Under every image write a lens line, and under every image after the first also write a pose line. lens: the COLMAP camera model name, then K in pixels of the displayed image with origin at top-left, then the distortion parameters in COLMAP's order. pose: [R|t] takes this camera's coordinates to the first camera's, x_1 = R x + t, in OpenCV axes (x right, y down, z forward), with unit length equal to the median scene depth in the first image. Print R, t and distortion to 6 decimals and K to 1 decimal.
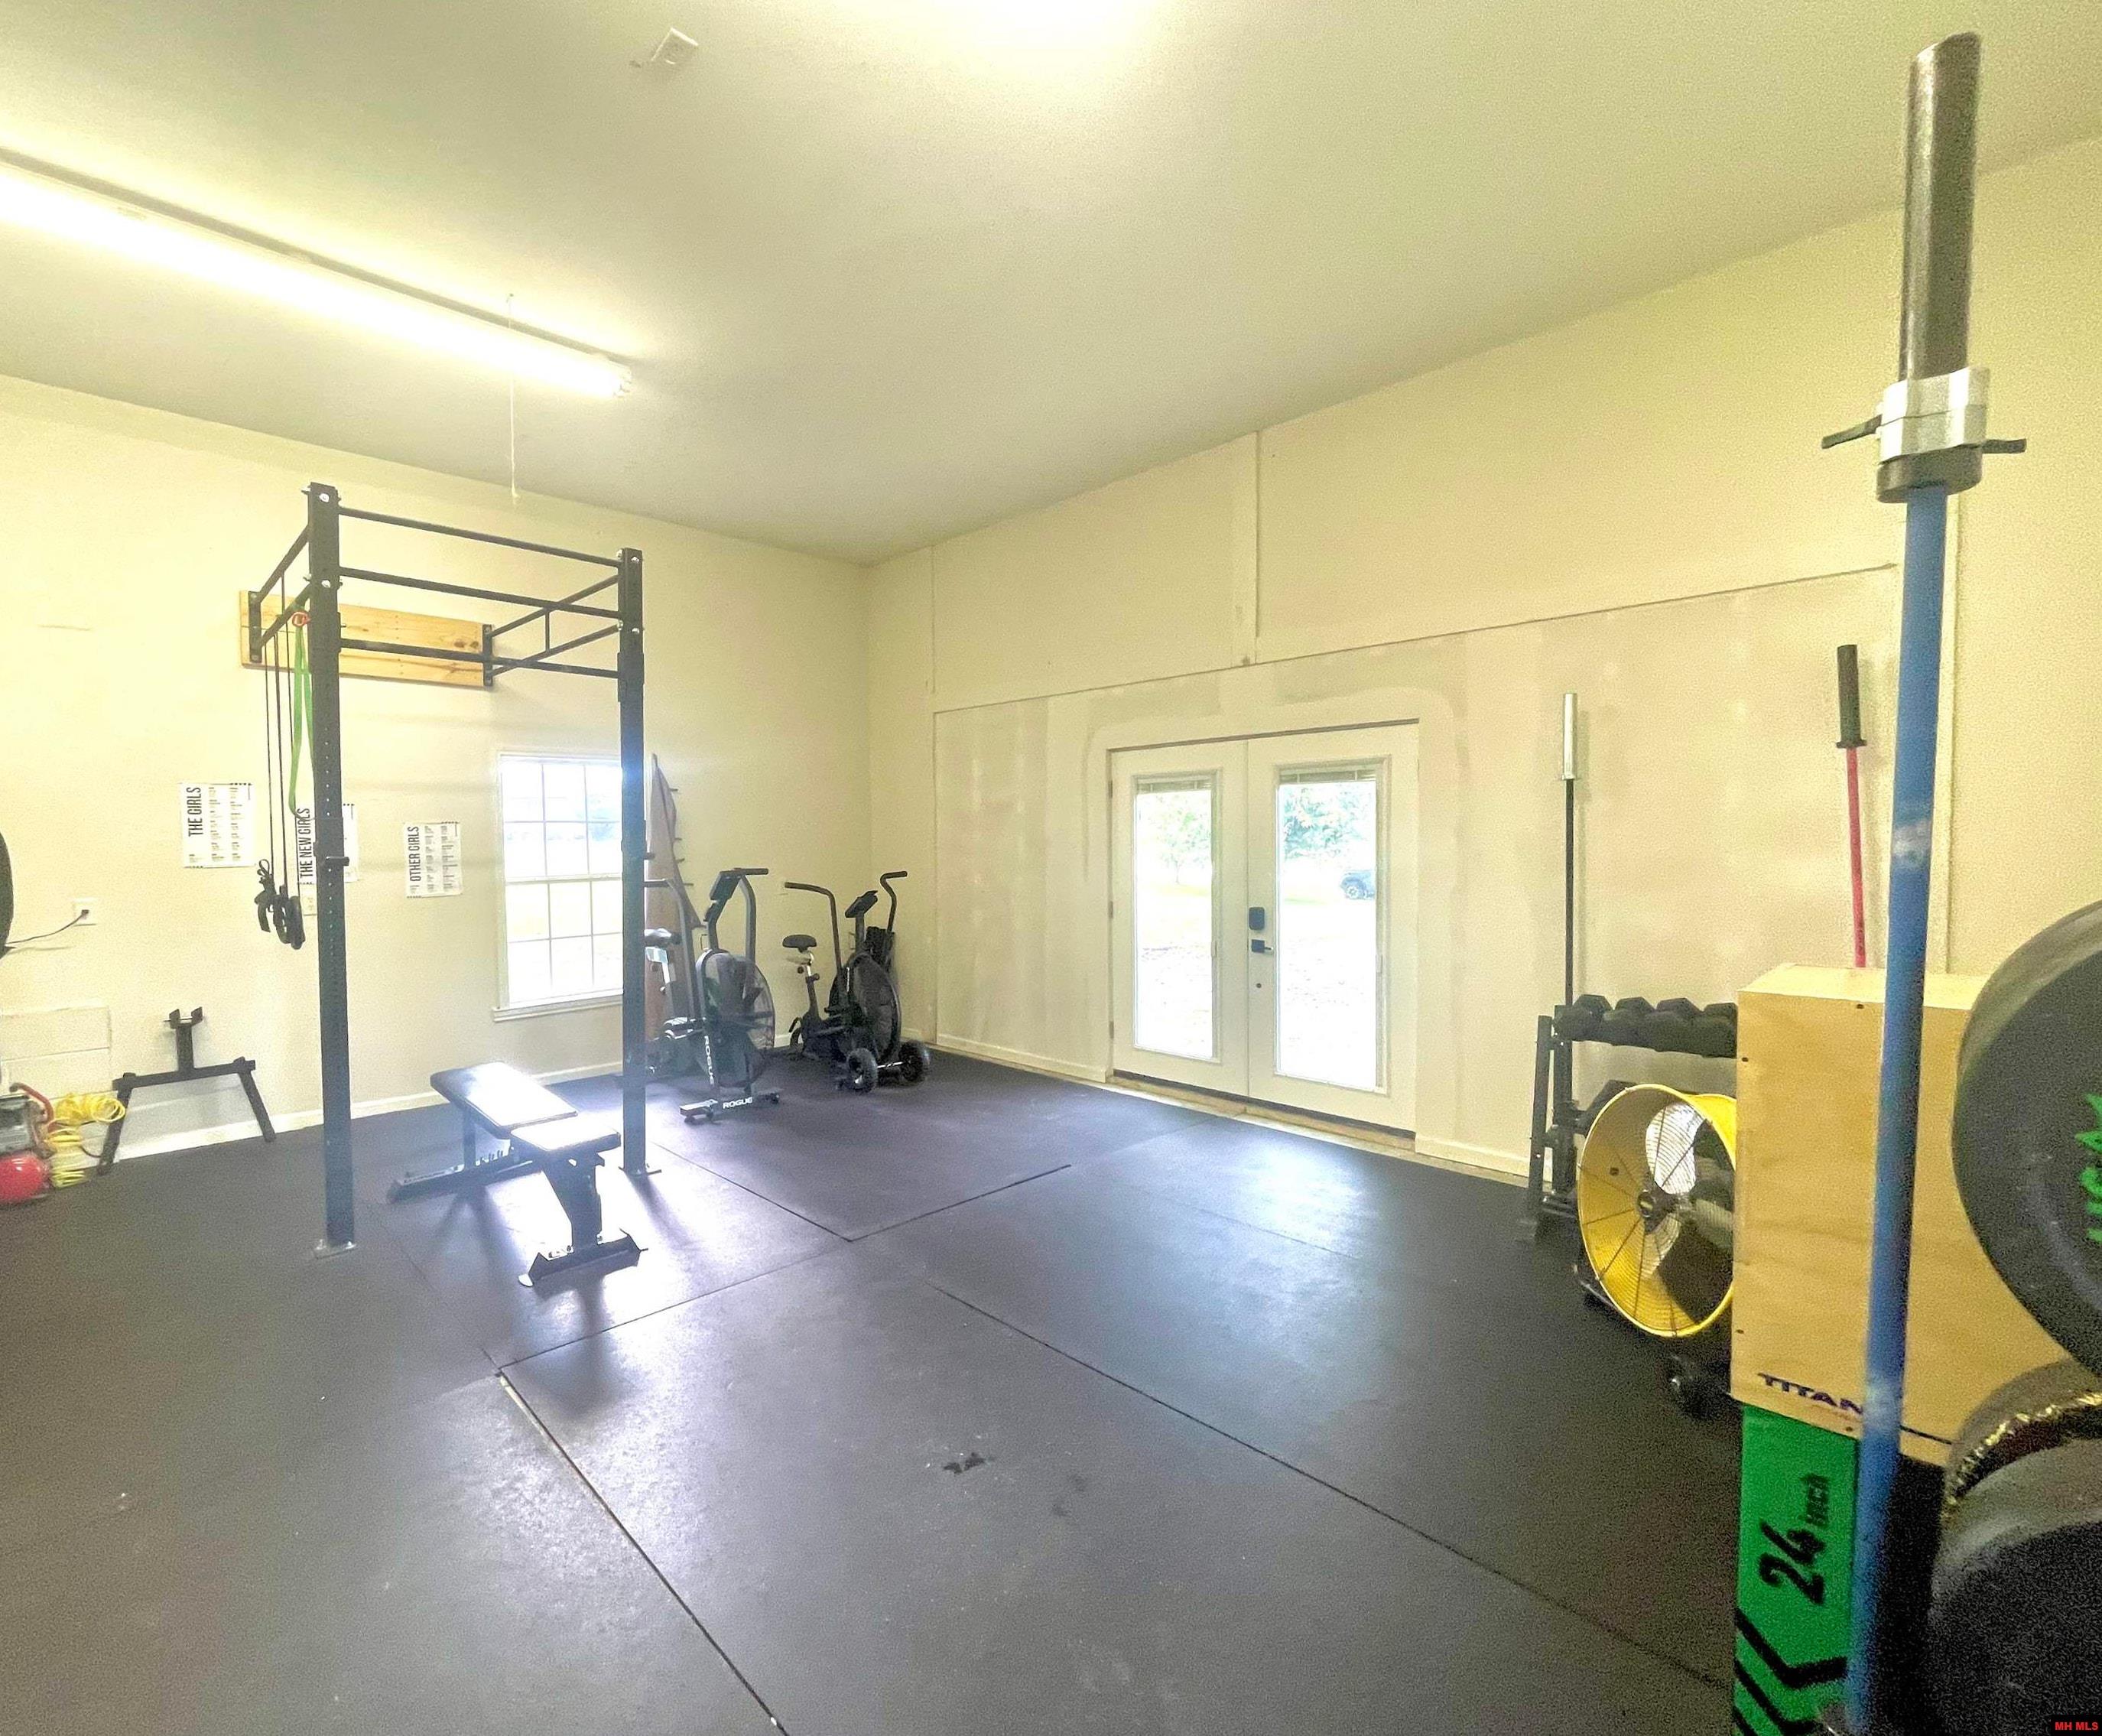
lens RADIAL K [[950.9, 0, 1046.0], [0, 950.9, 874.6], [0, 0, 1]] dist [0.000054, -0.000009]
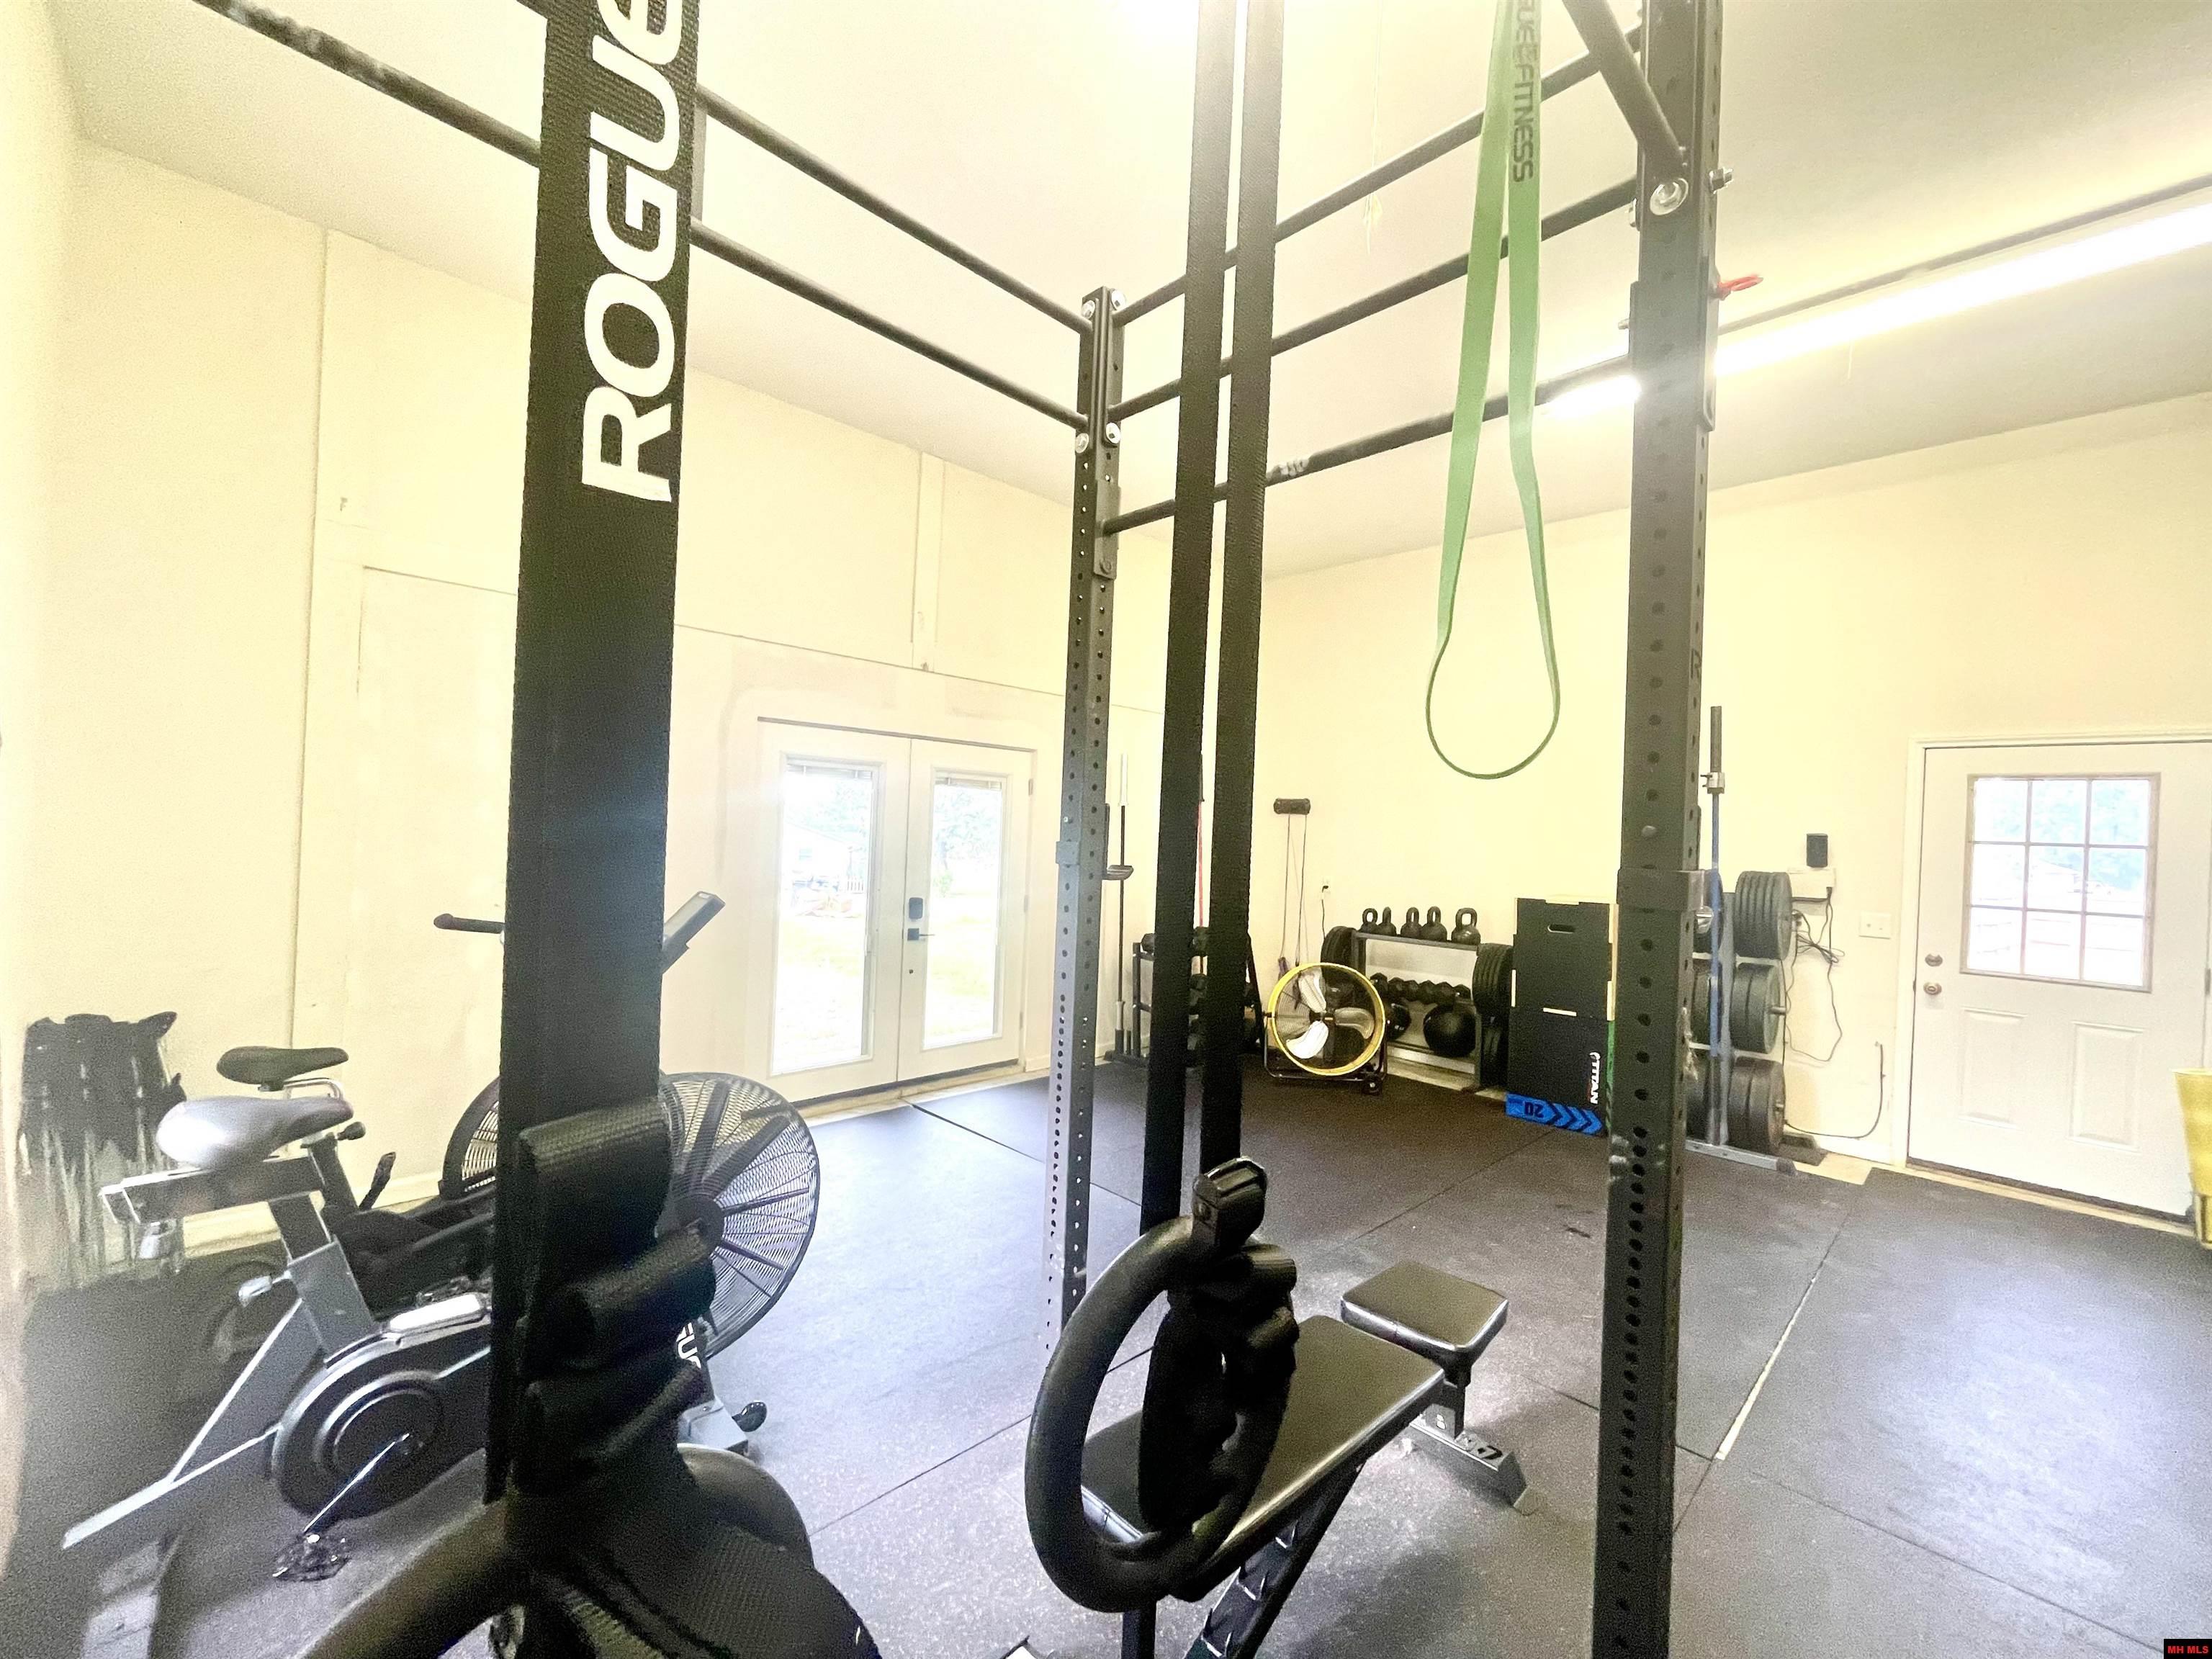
lens RADIAL K [[907.0, 0, 1100.1], [0, 907.0, 827.6], [0, 0, 1]] dist [0.000880, 0.000215]
pose [[0.012083, 0.014333, 0.999824, -0.784159], [0.000016, 0.999897, -0.014334, -0.029224], [-0.999927, 0.000189, 0.012082, 0.776394]]
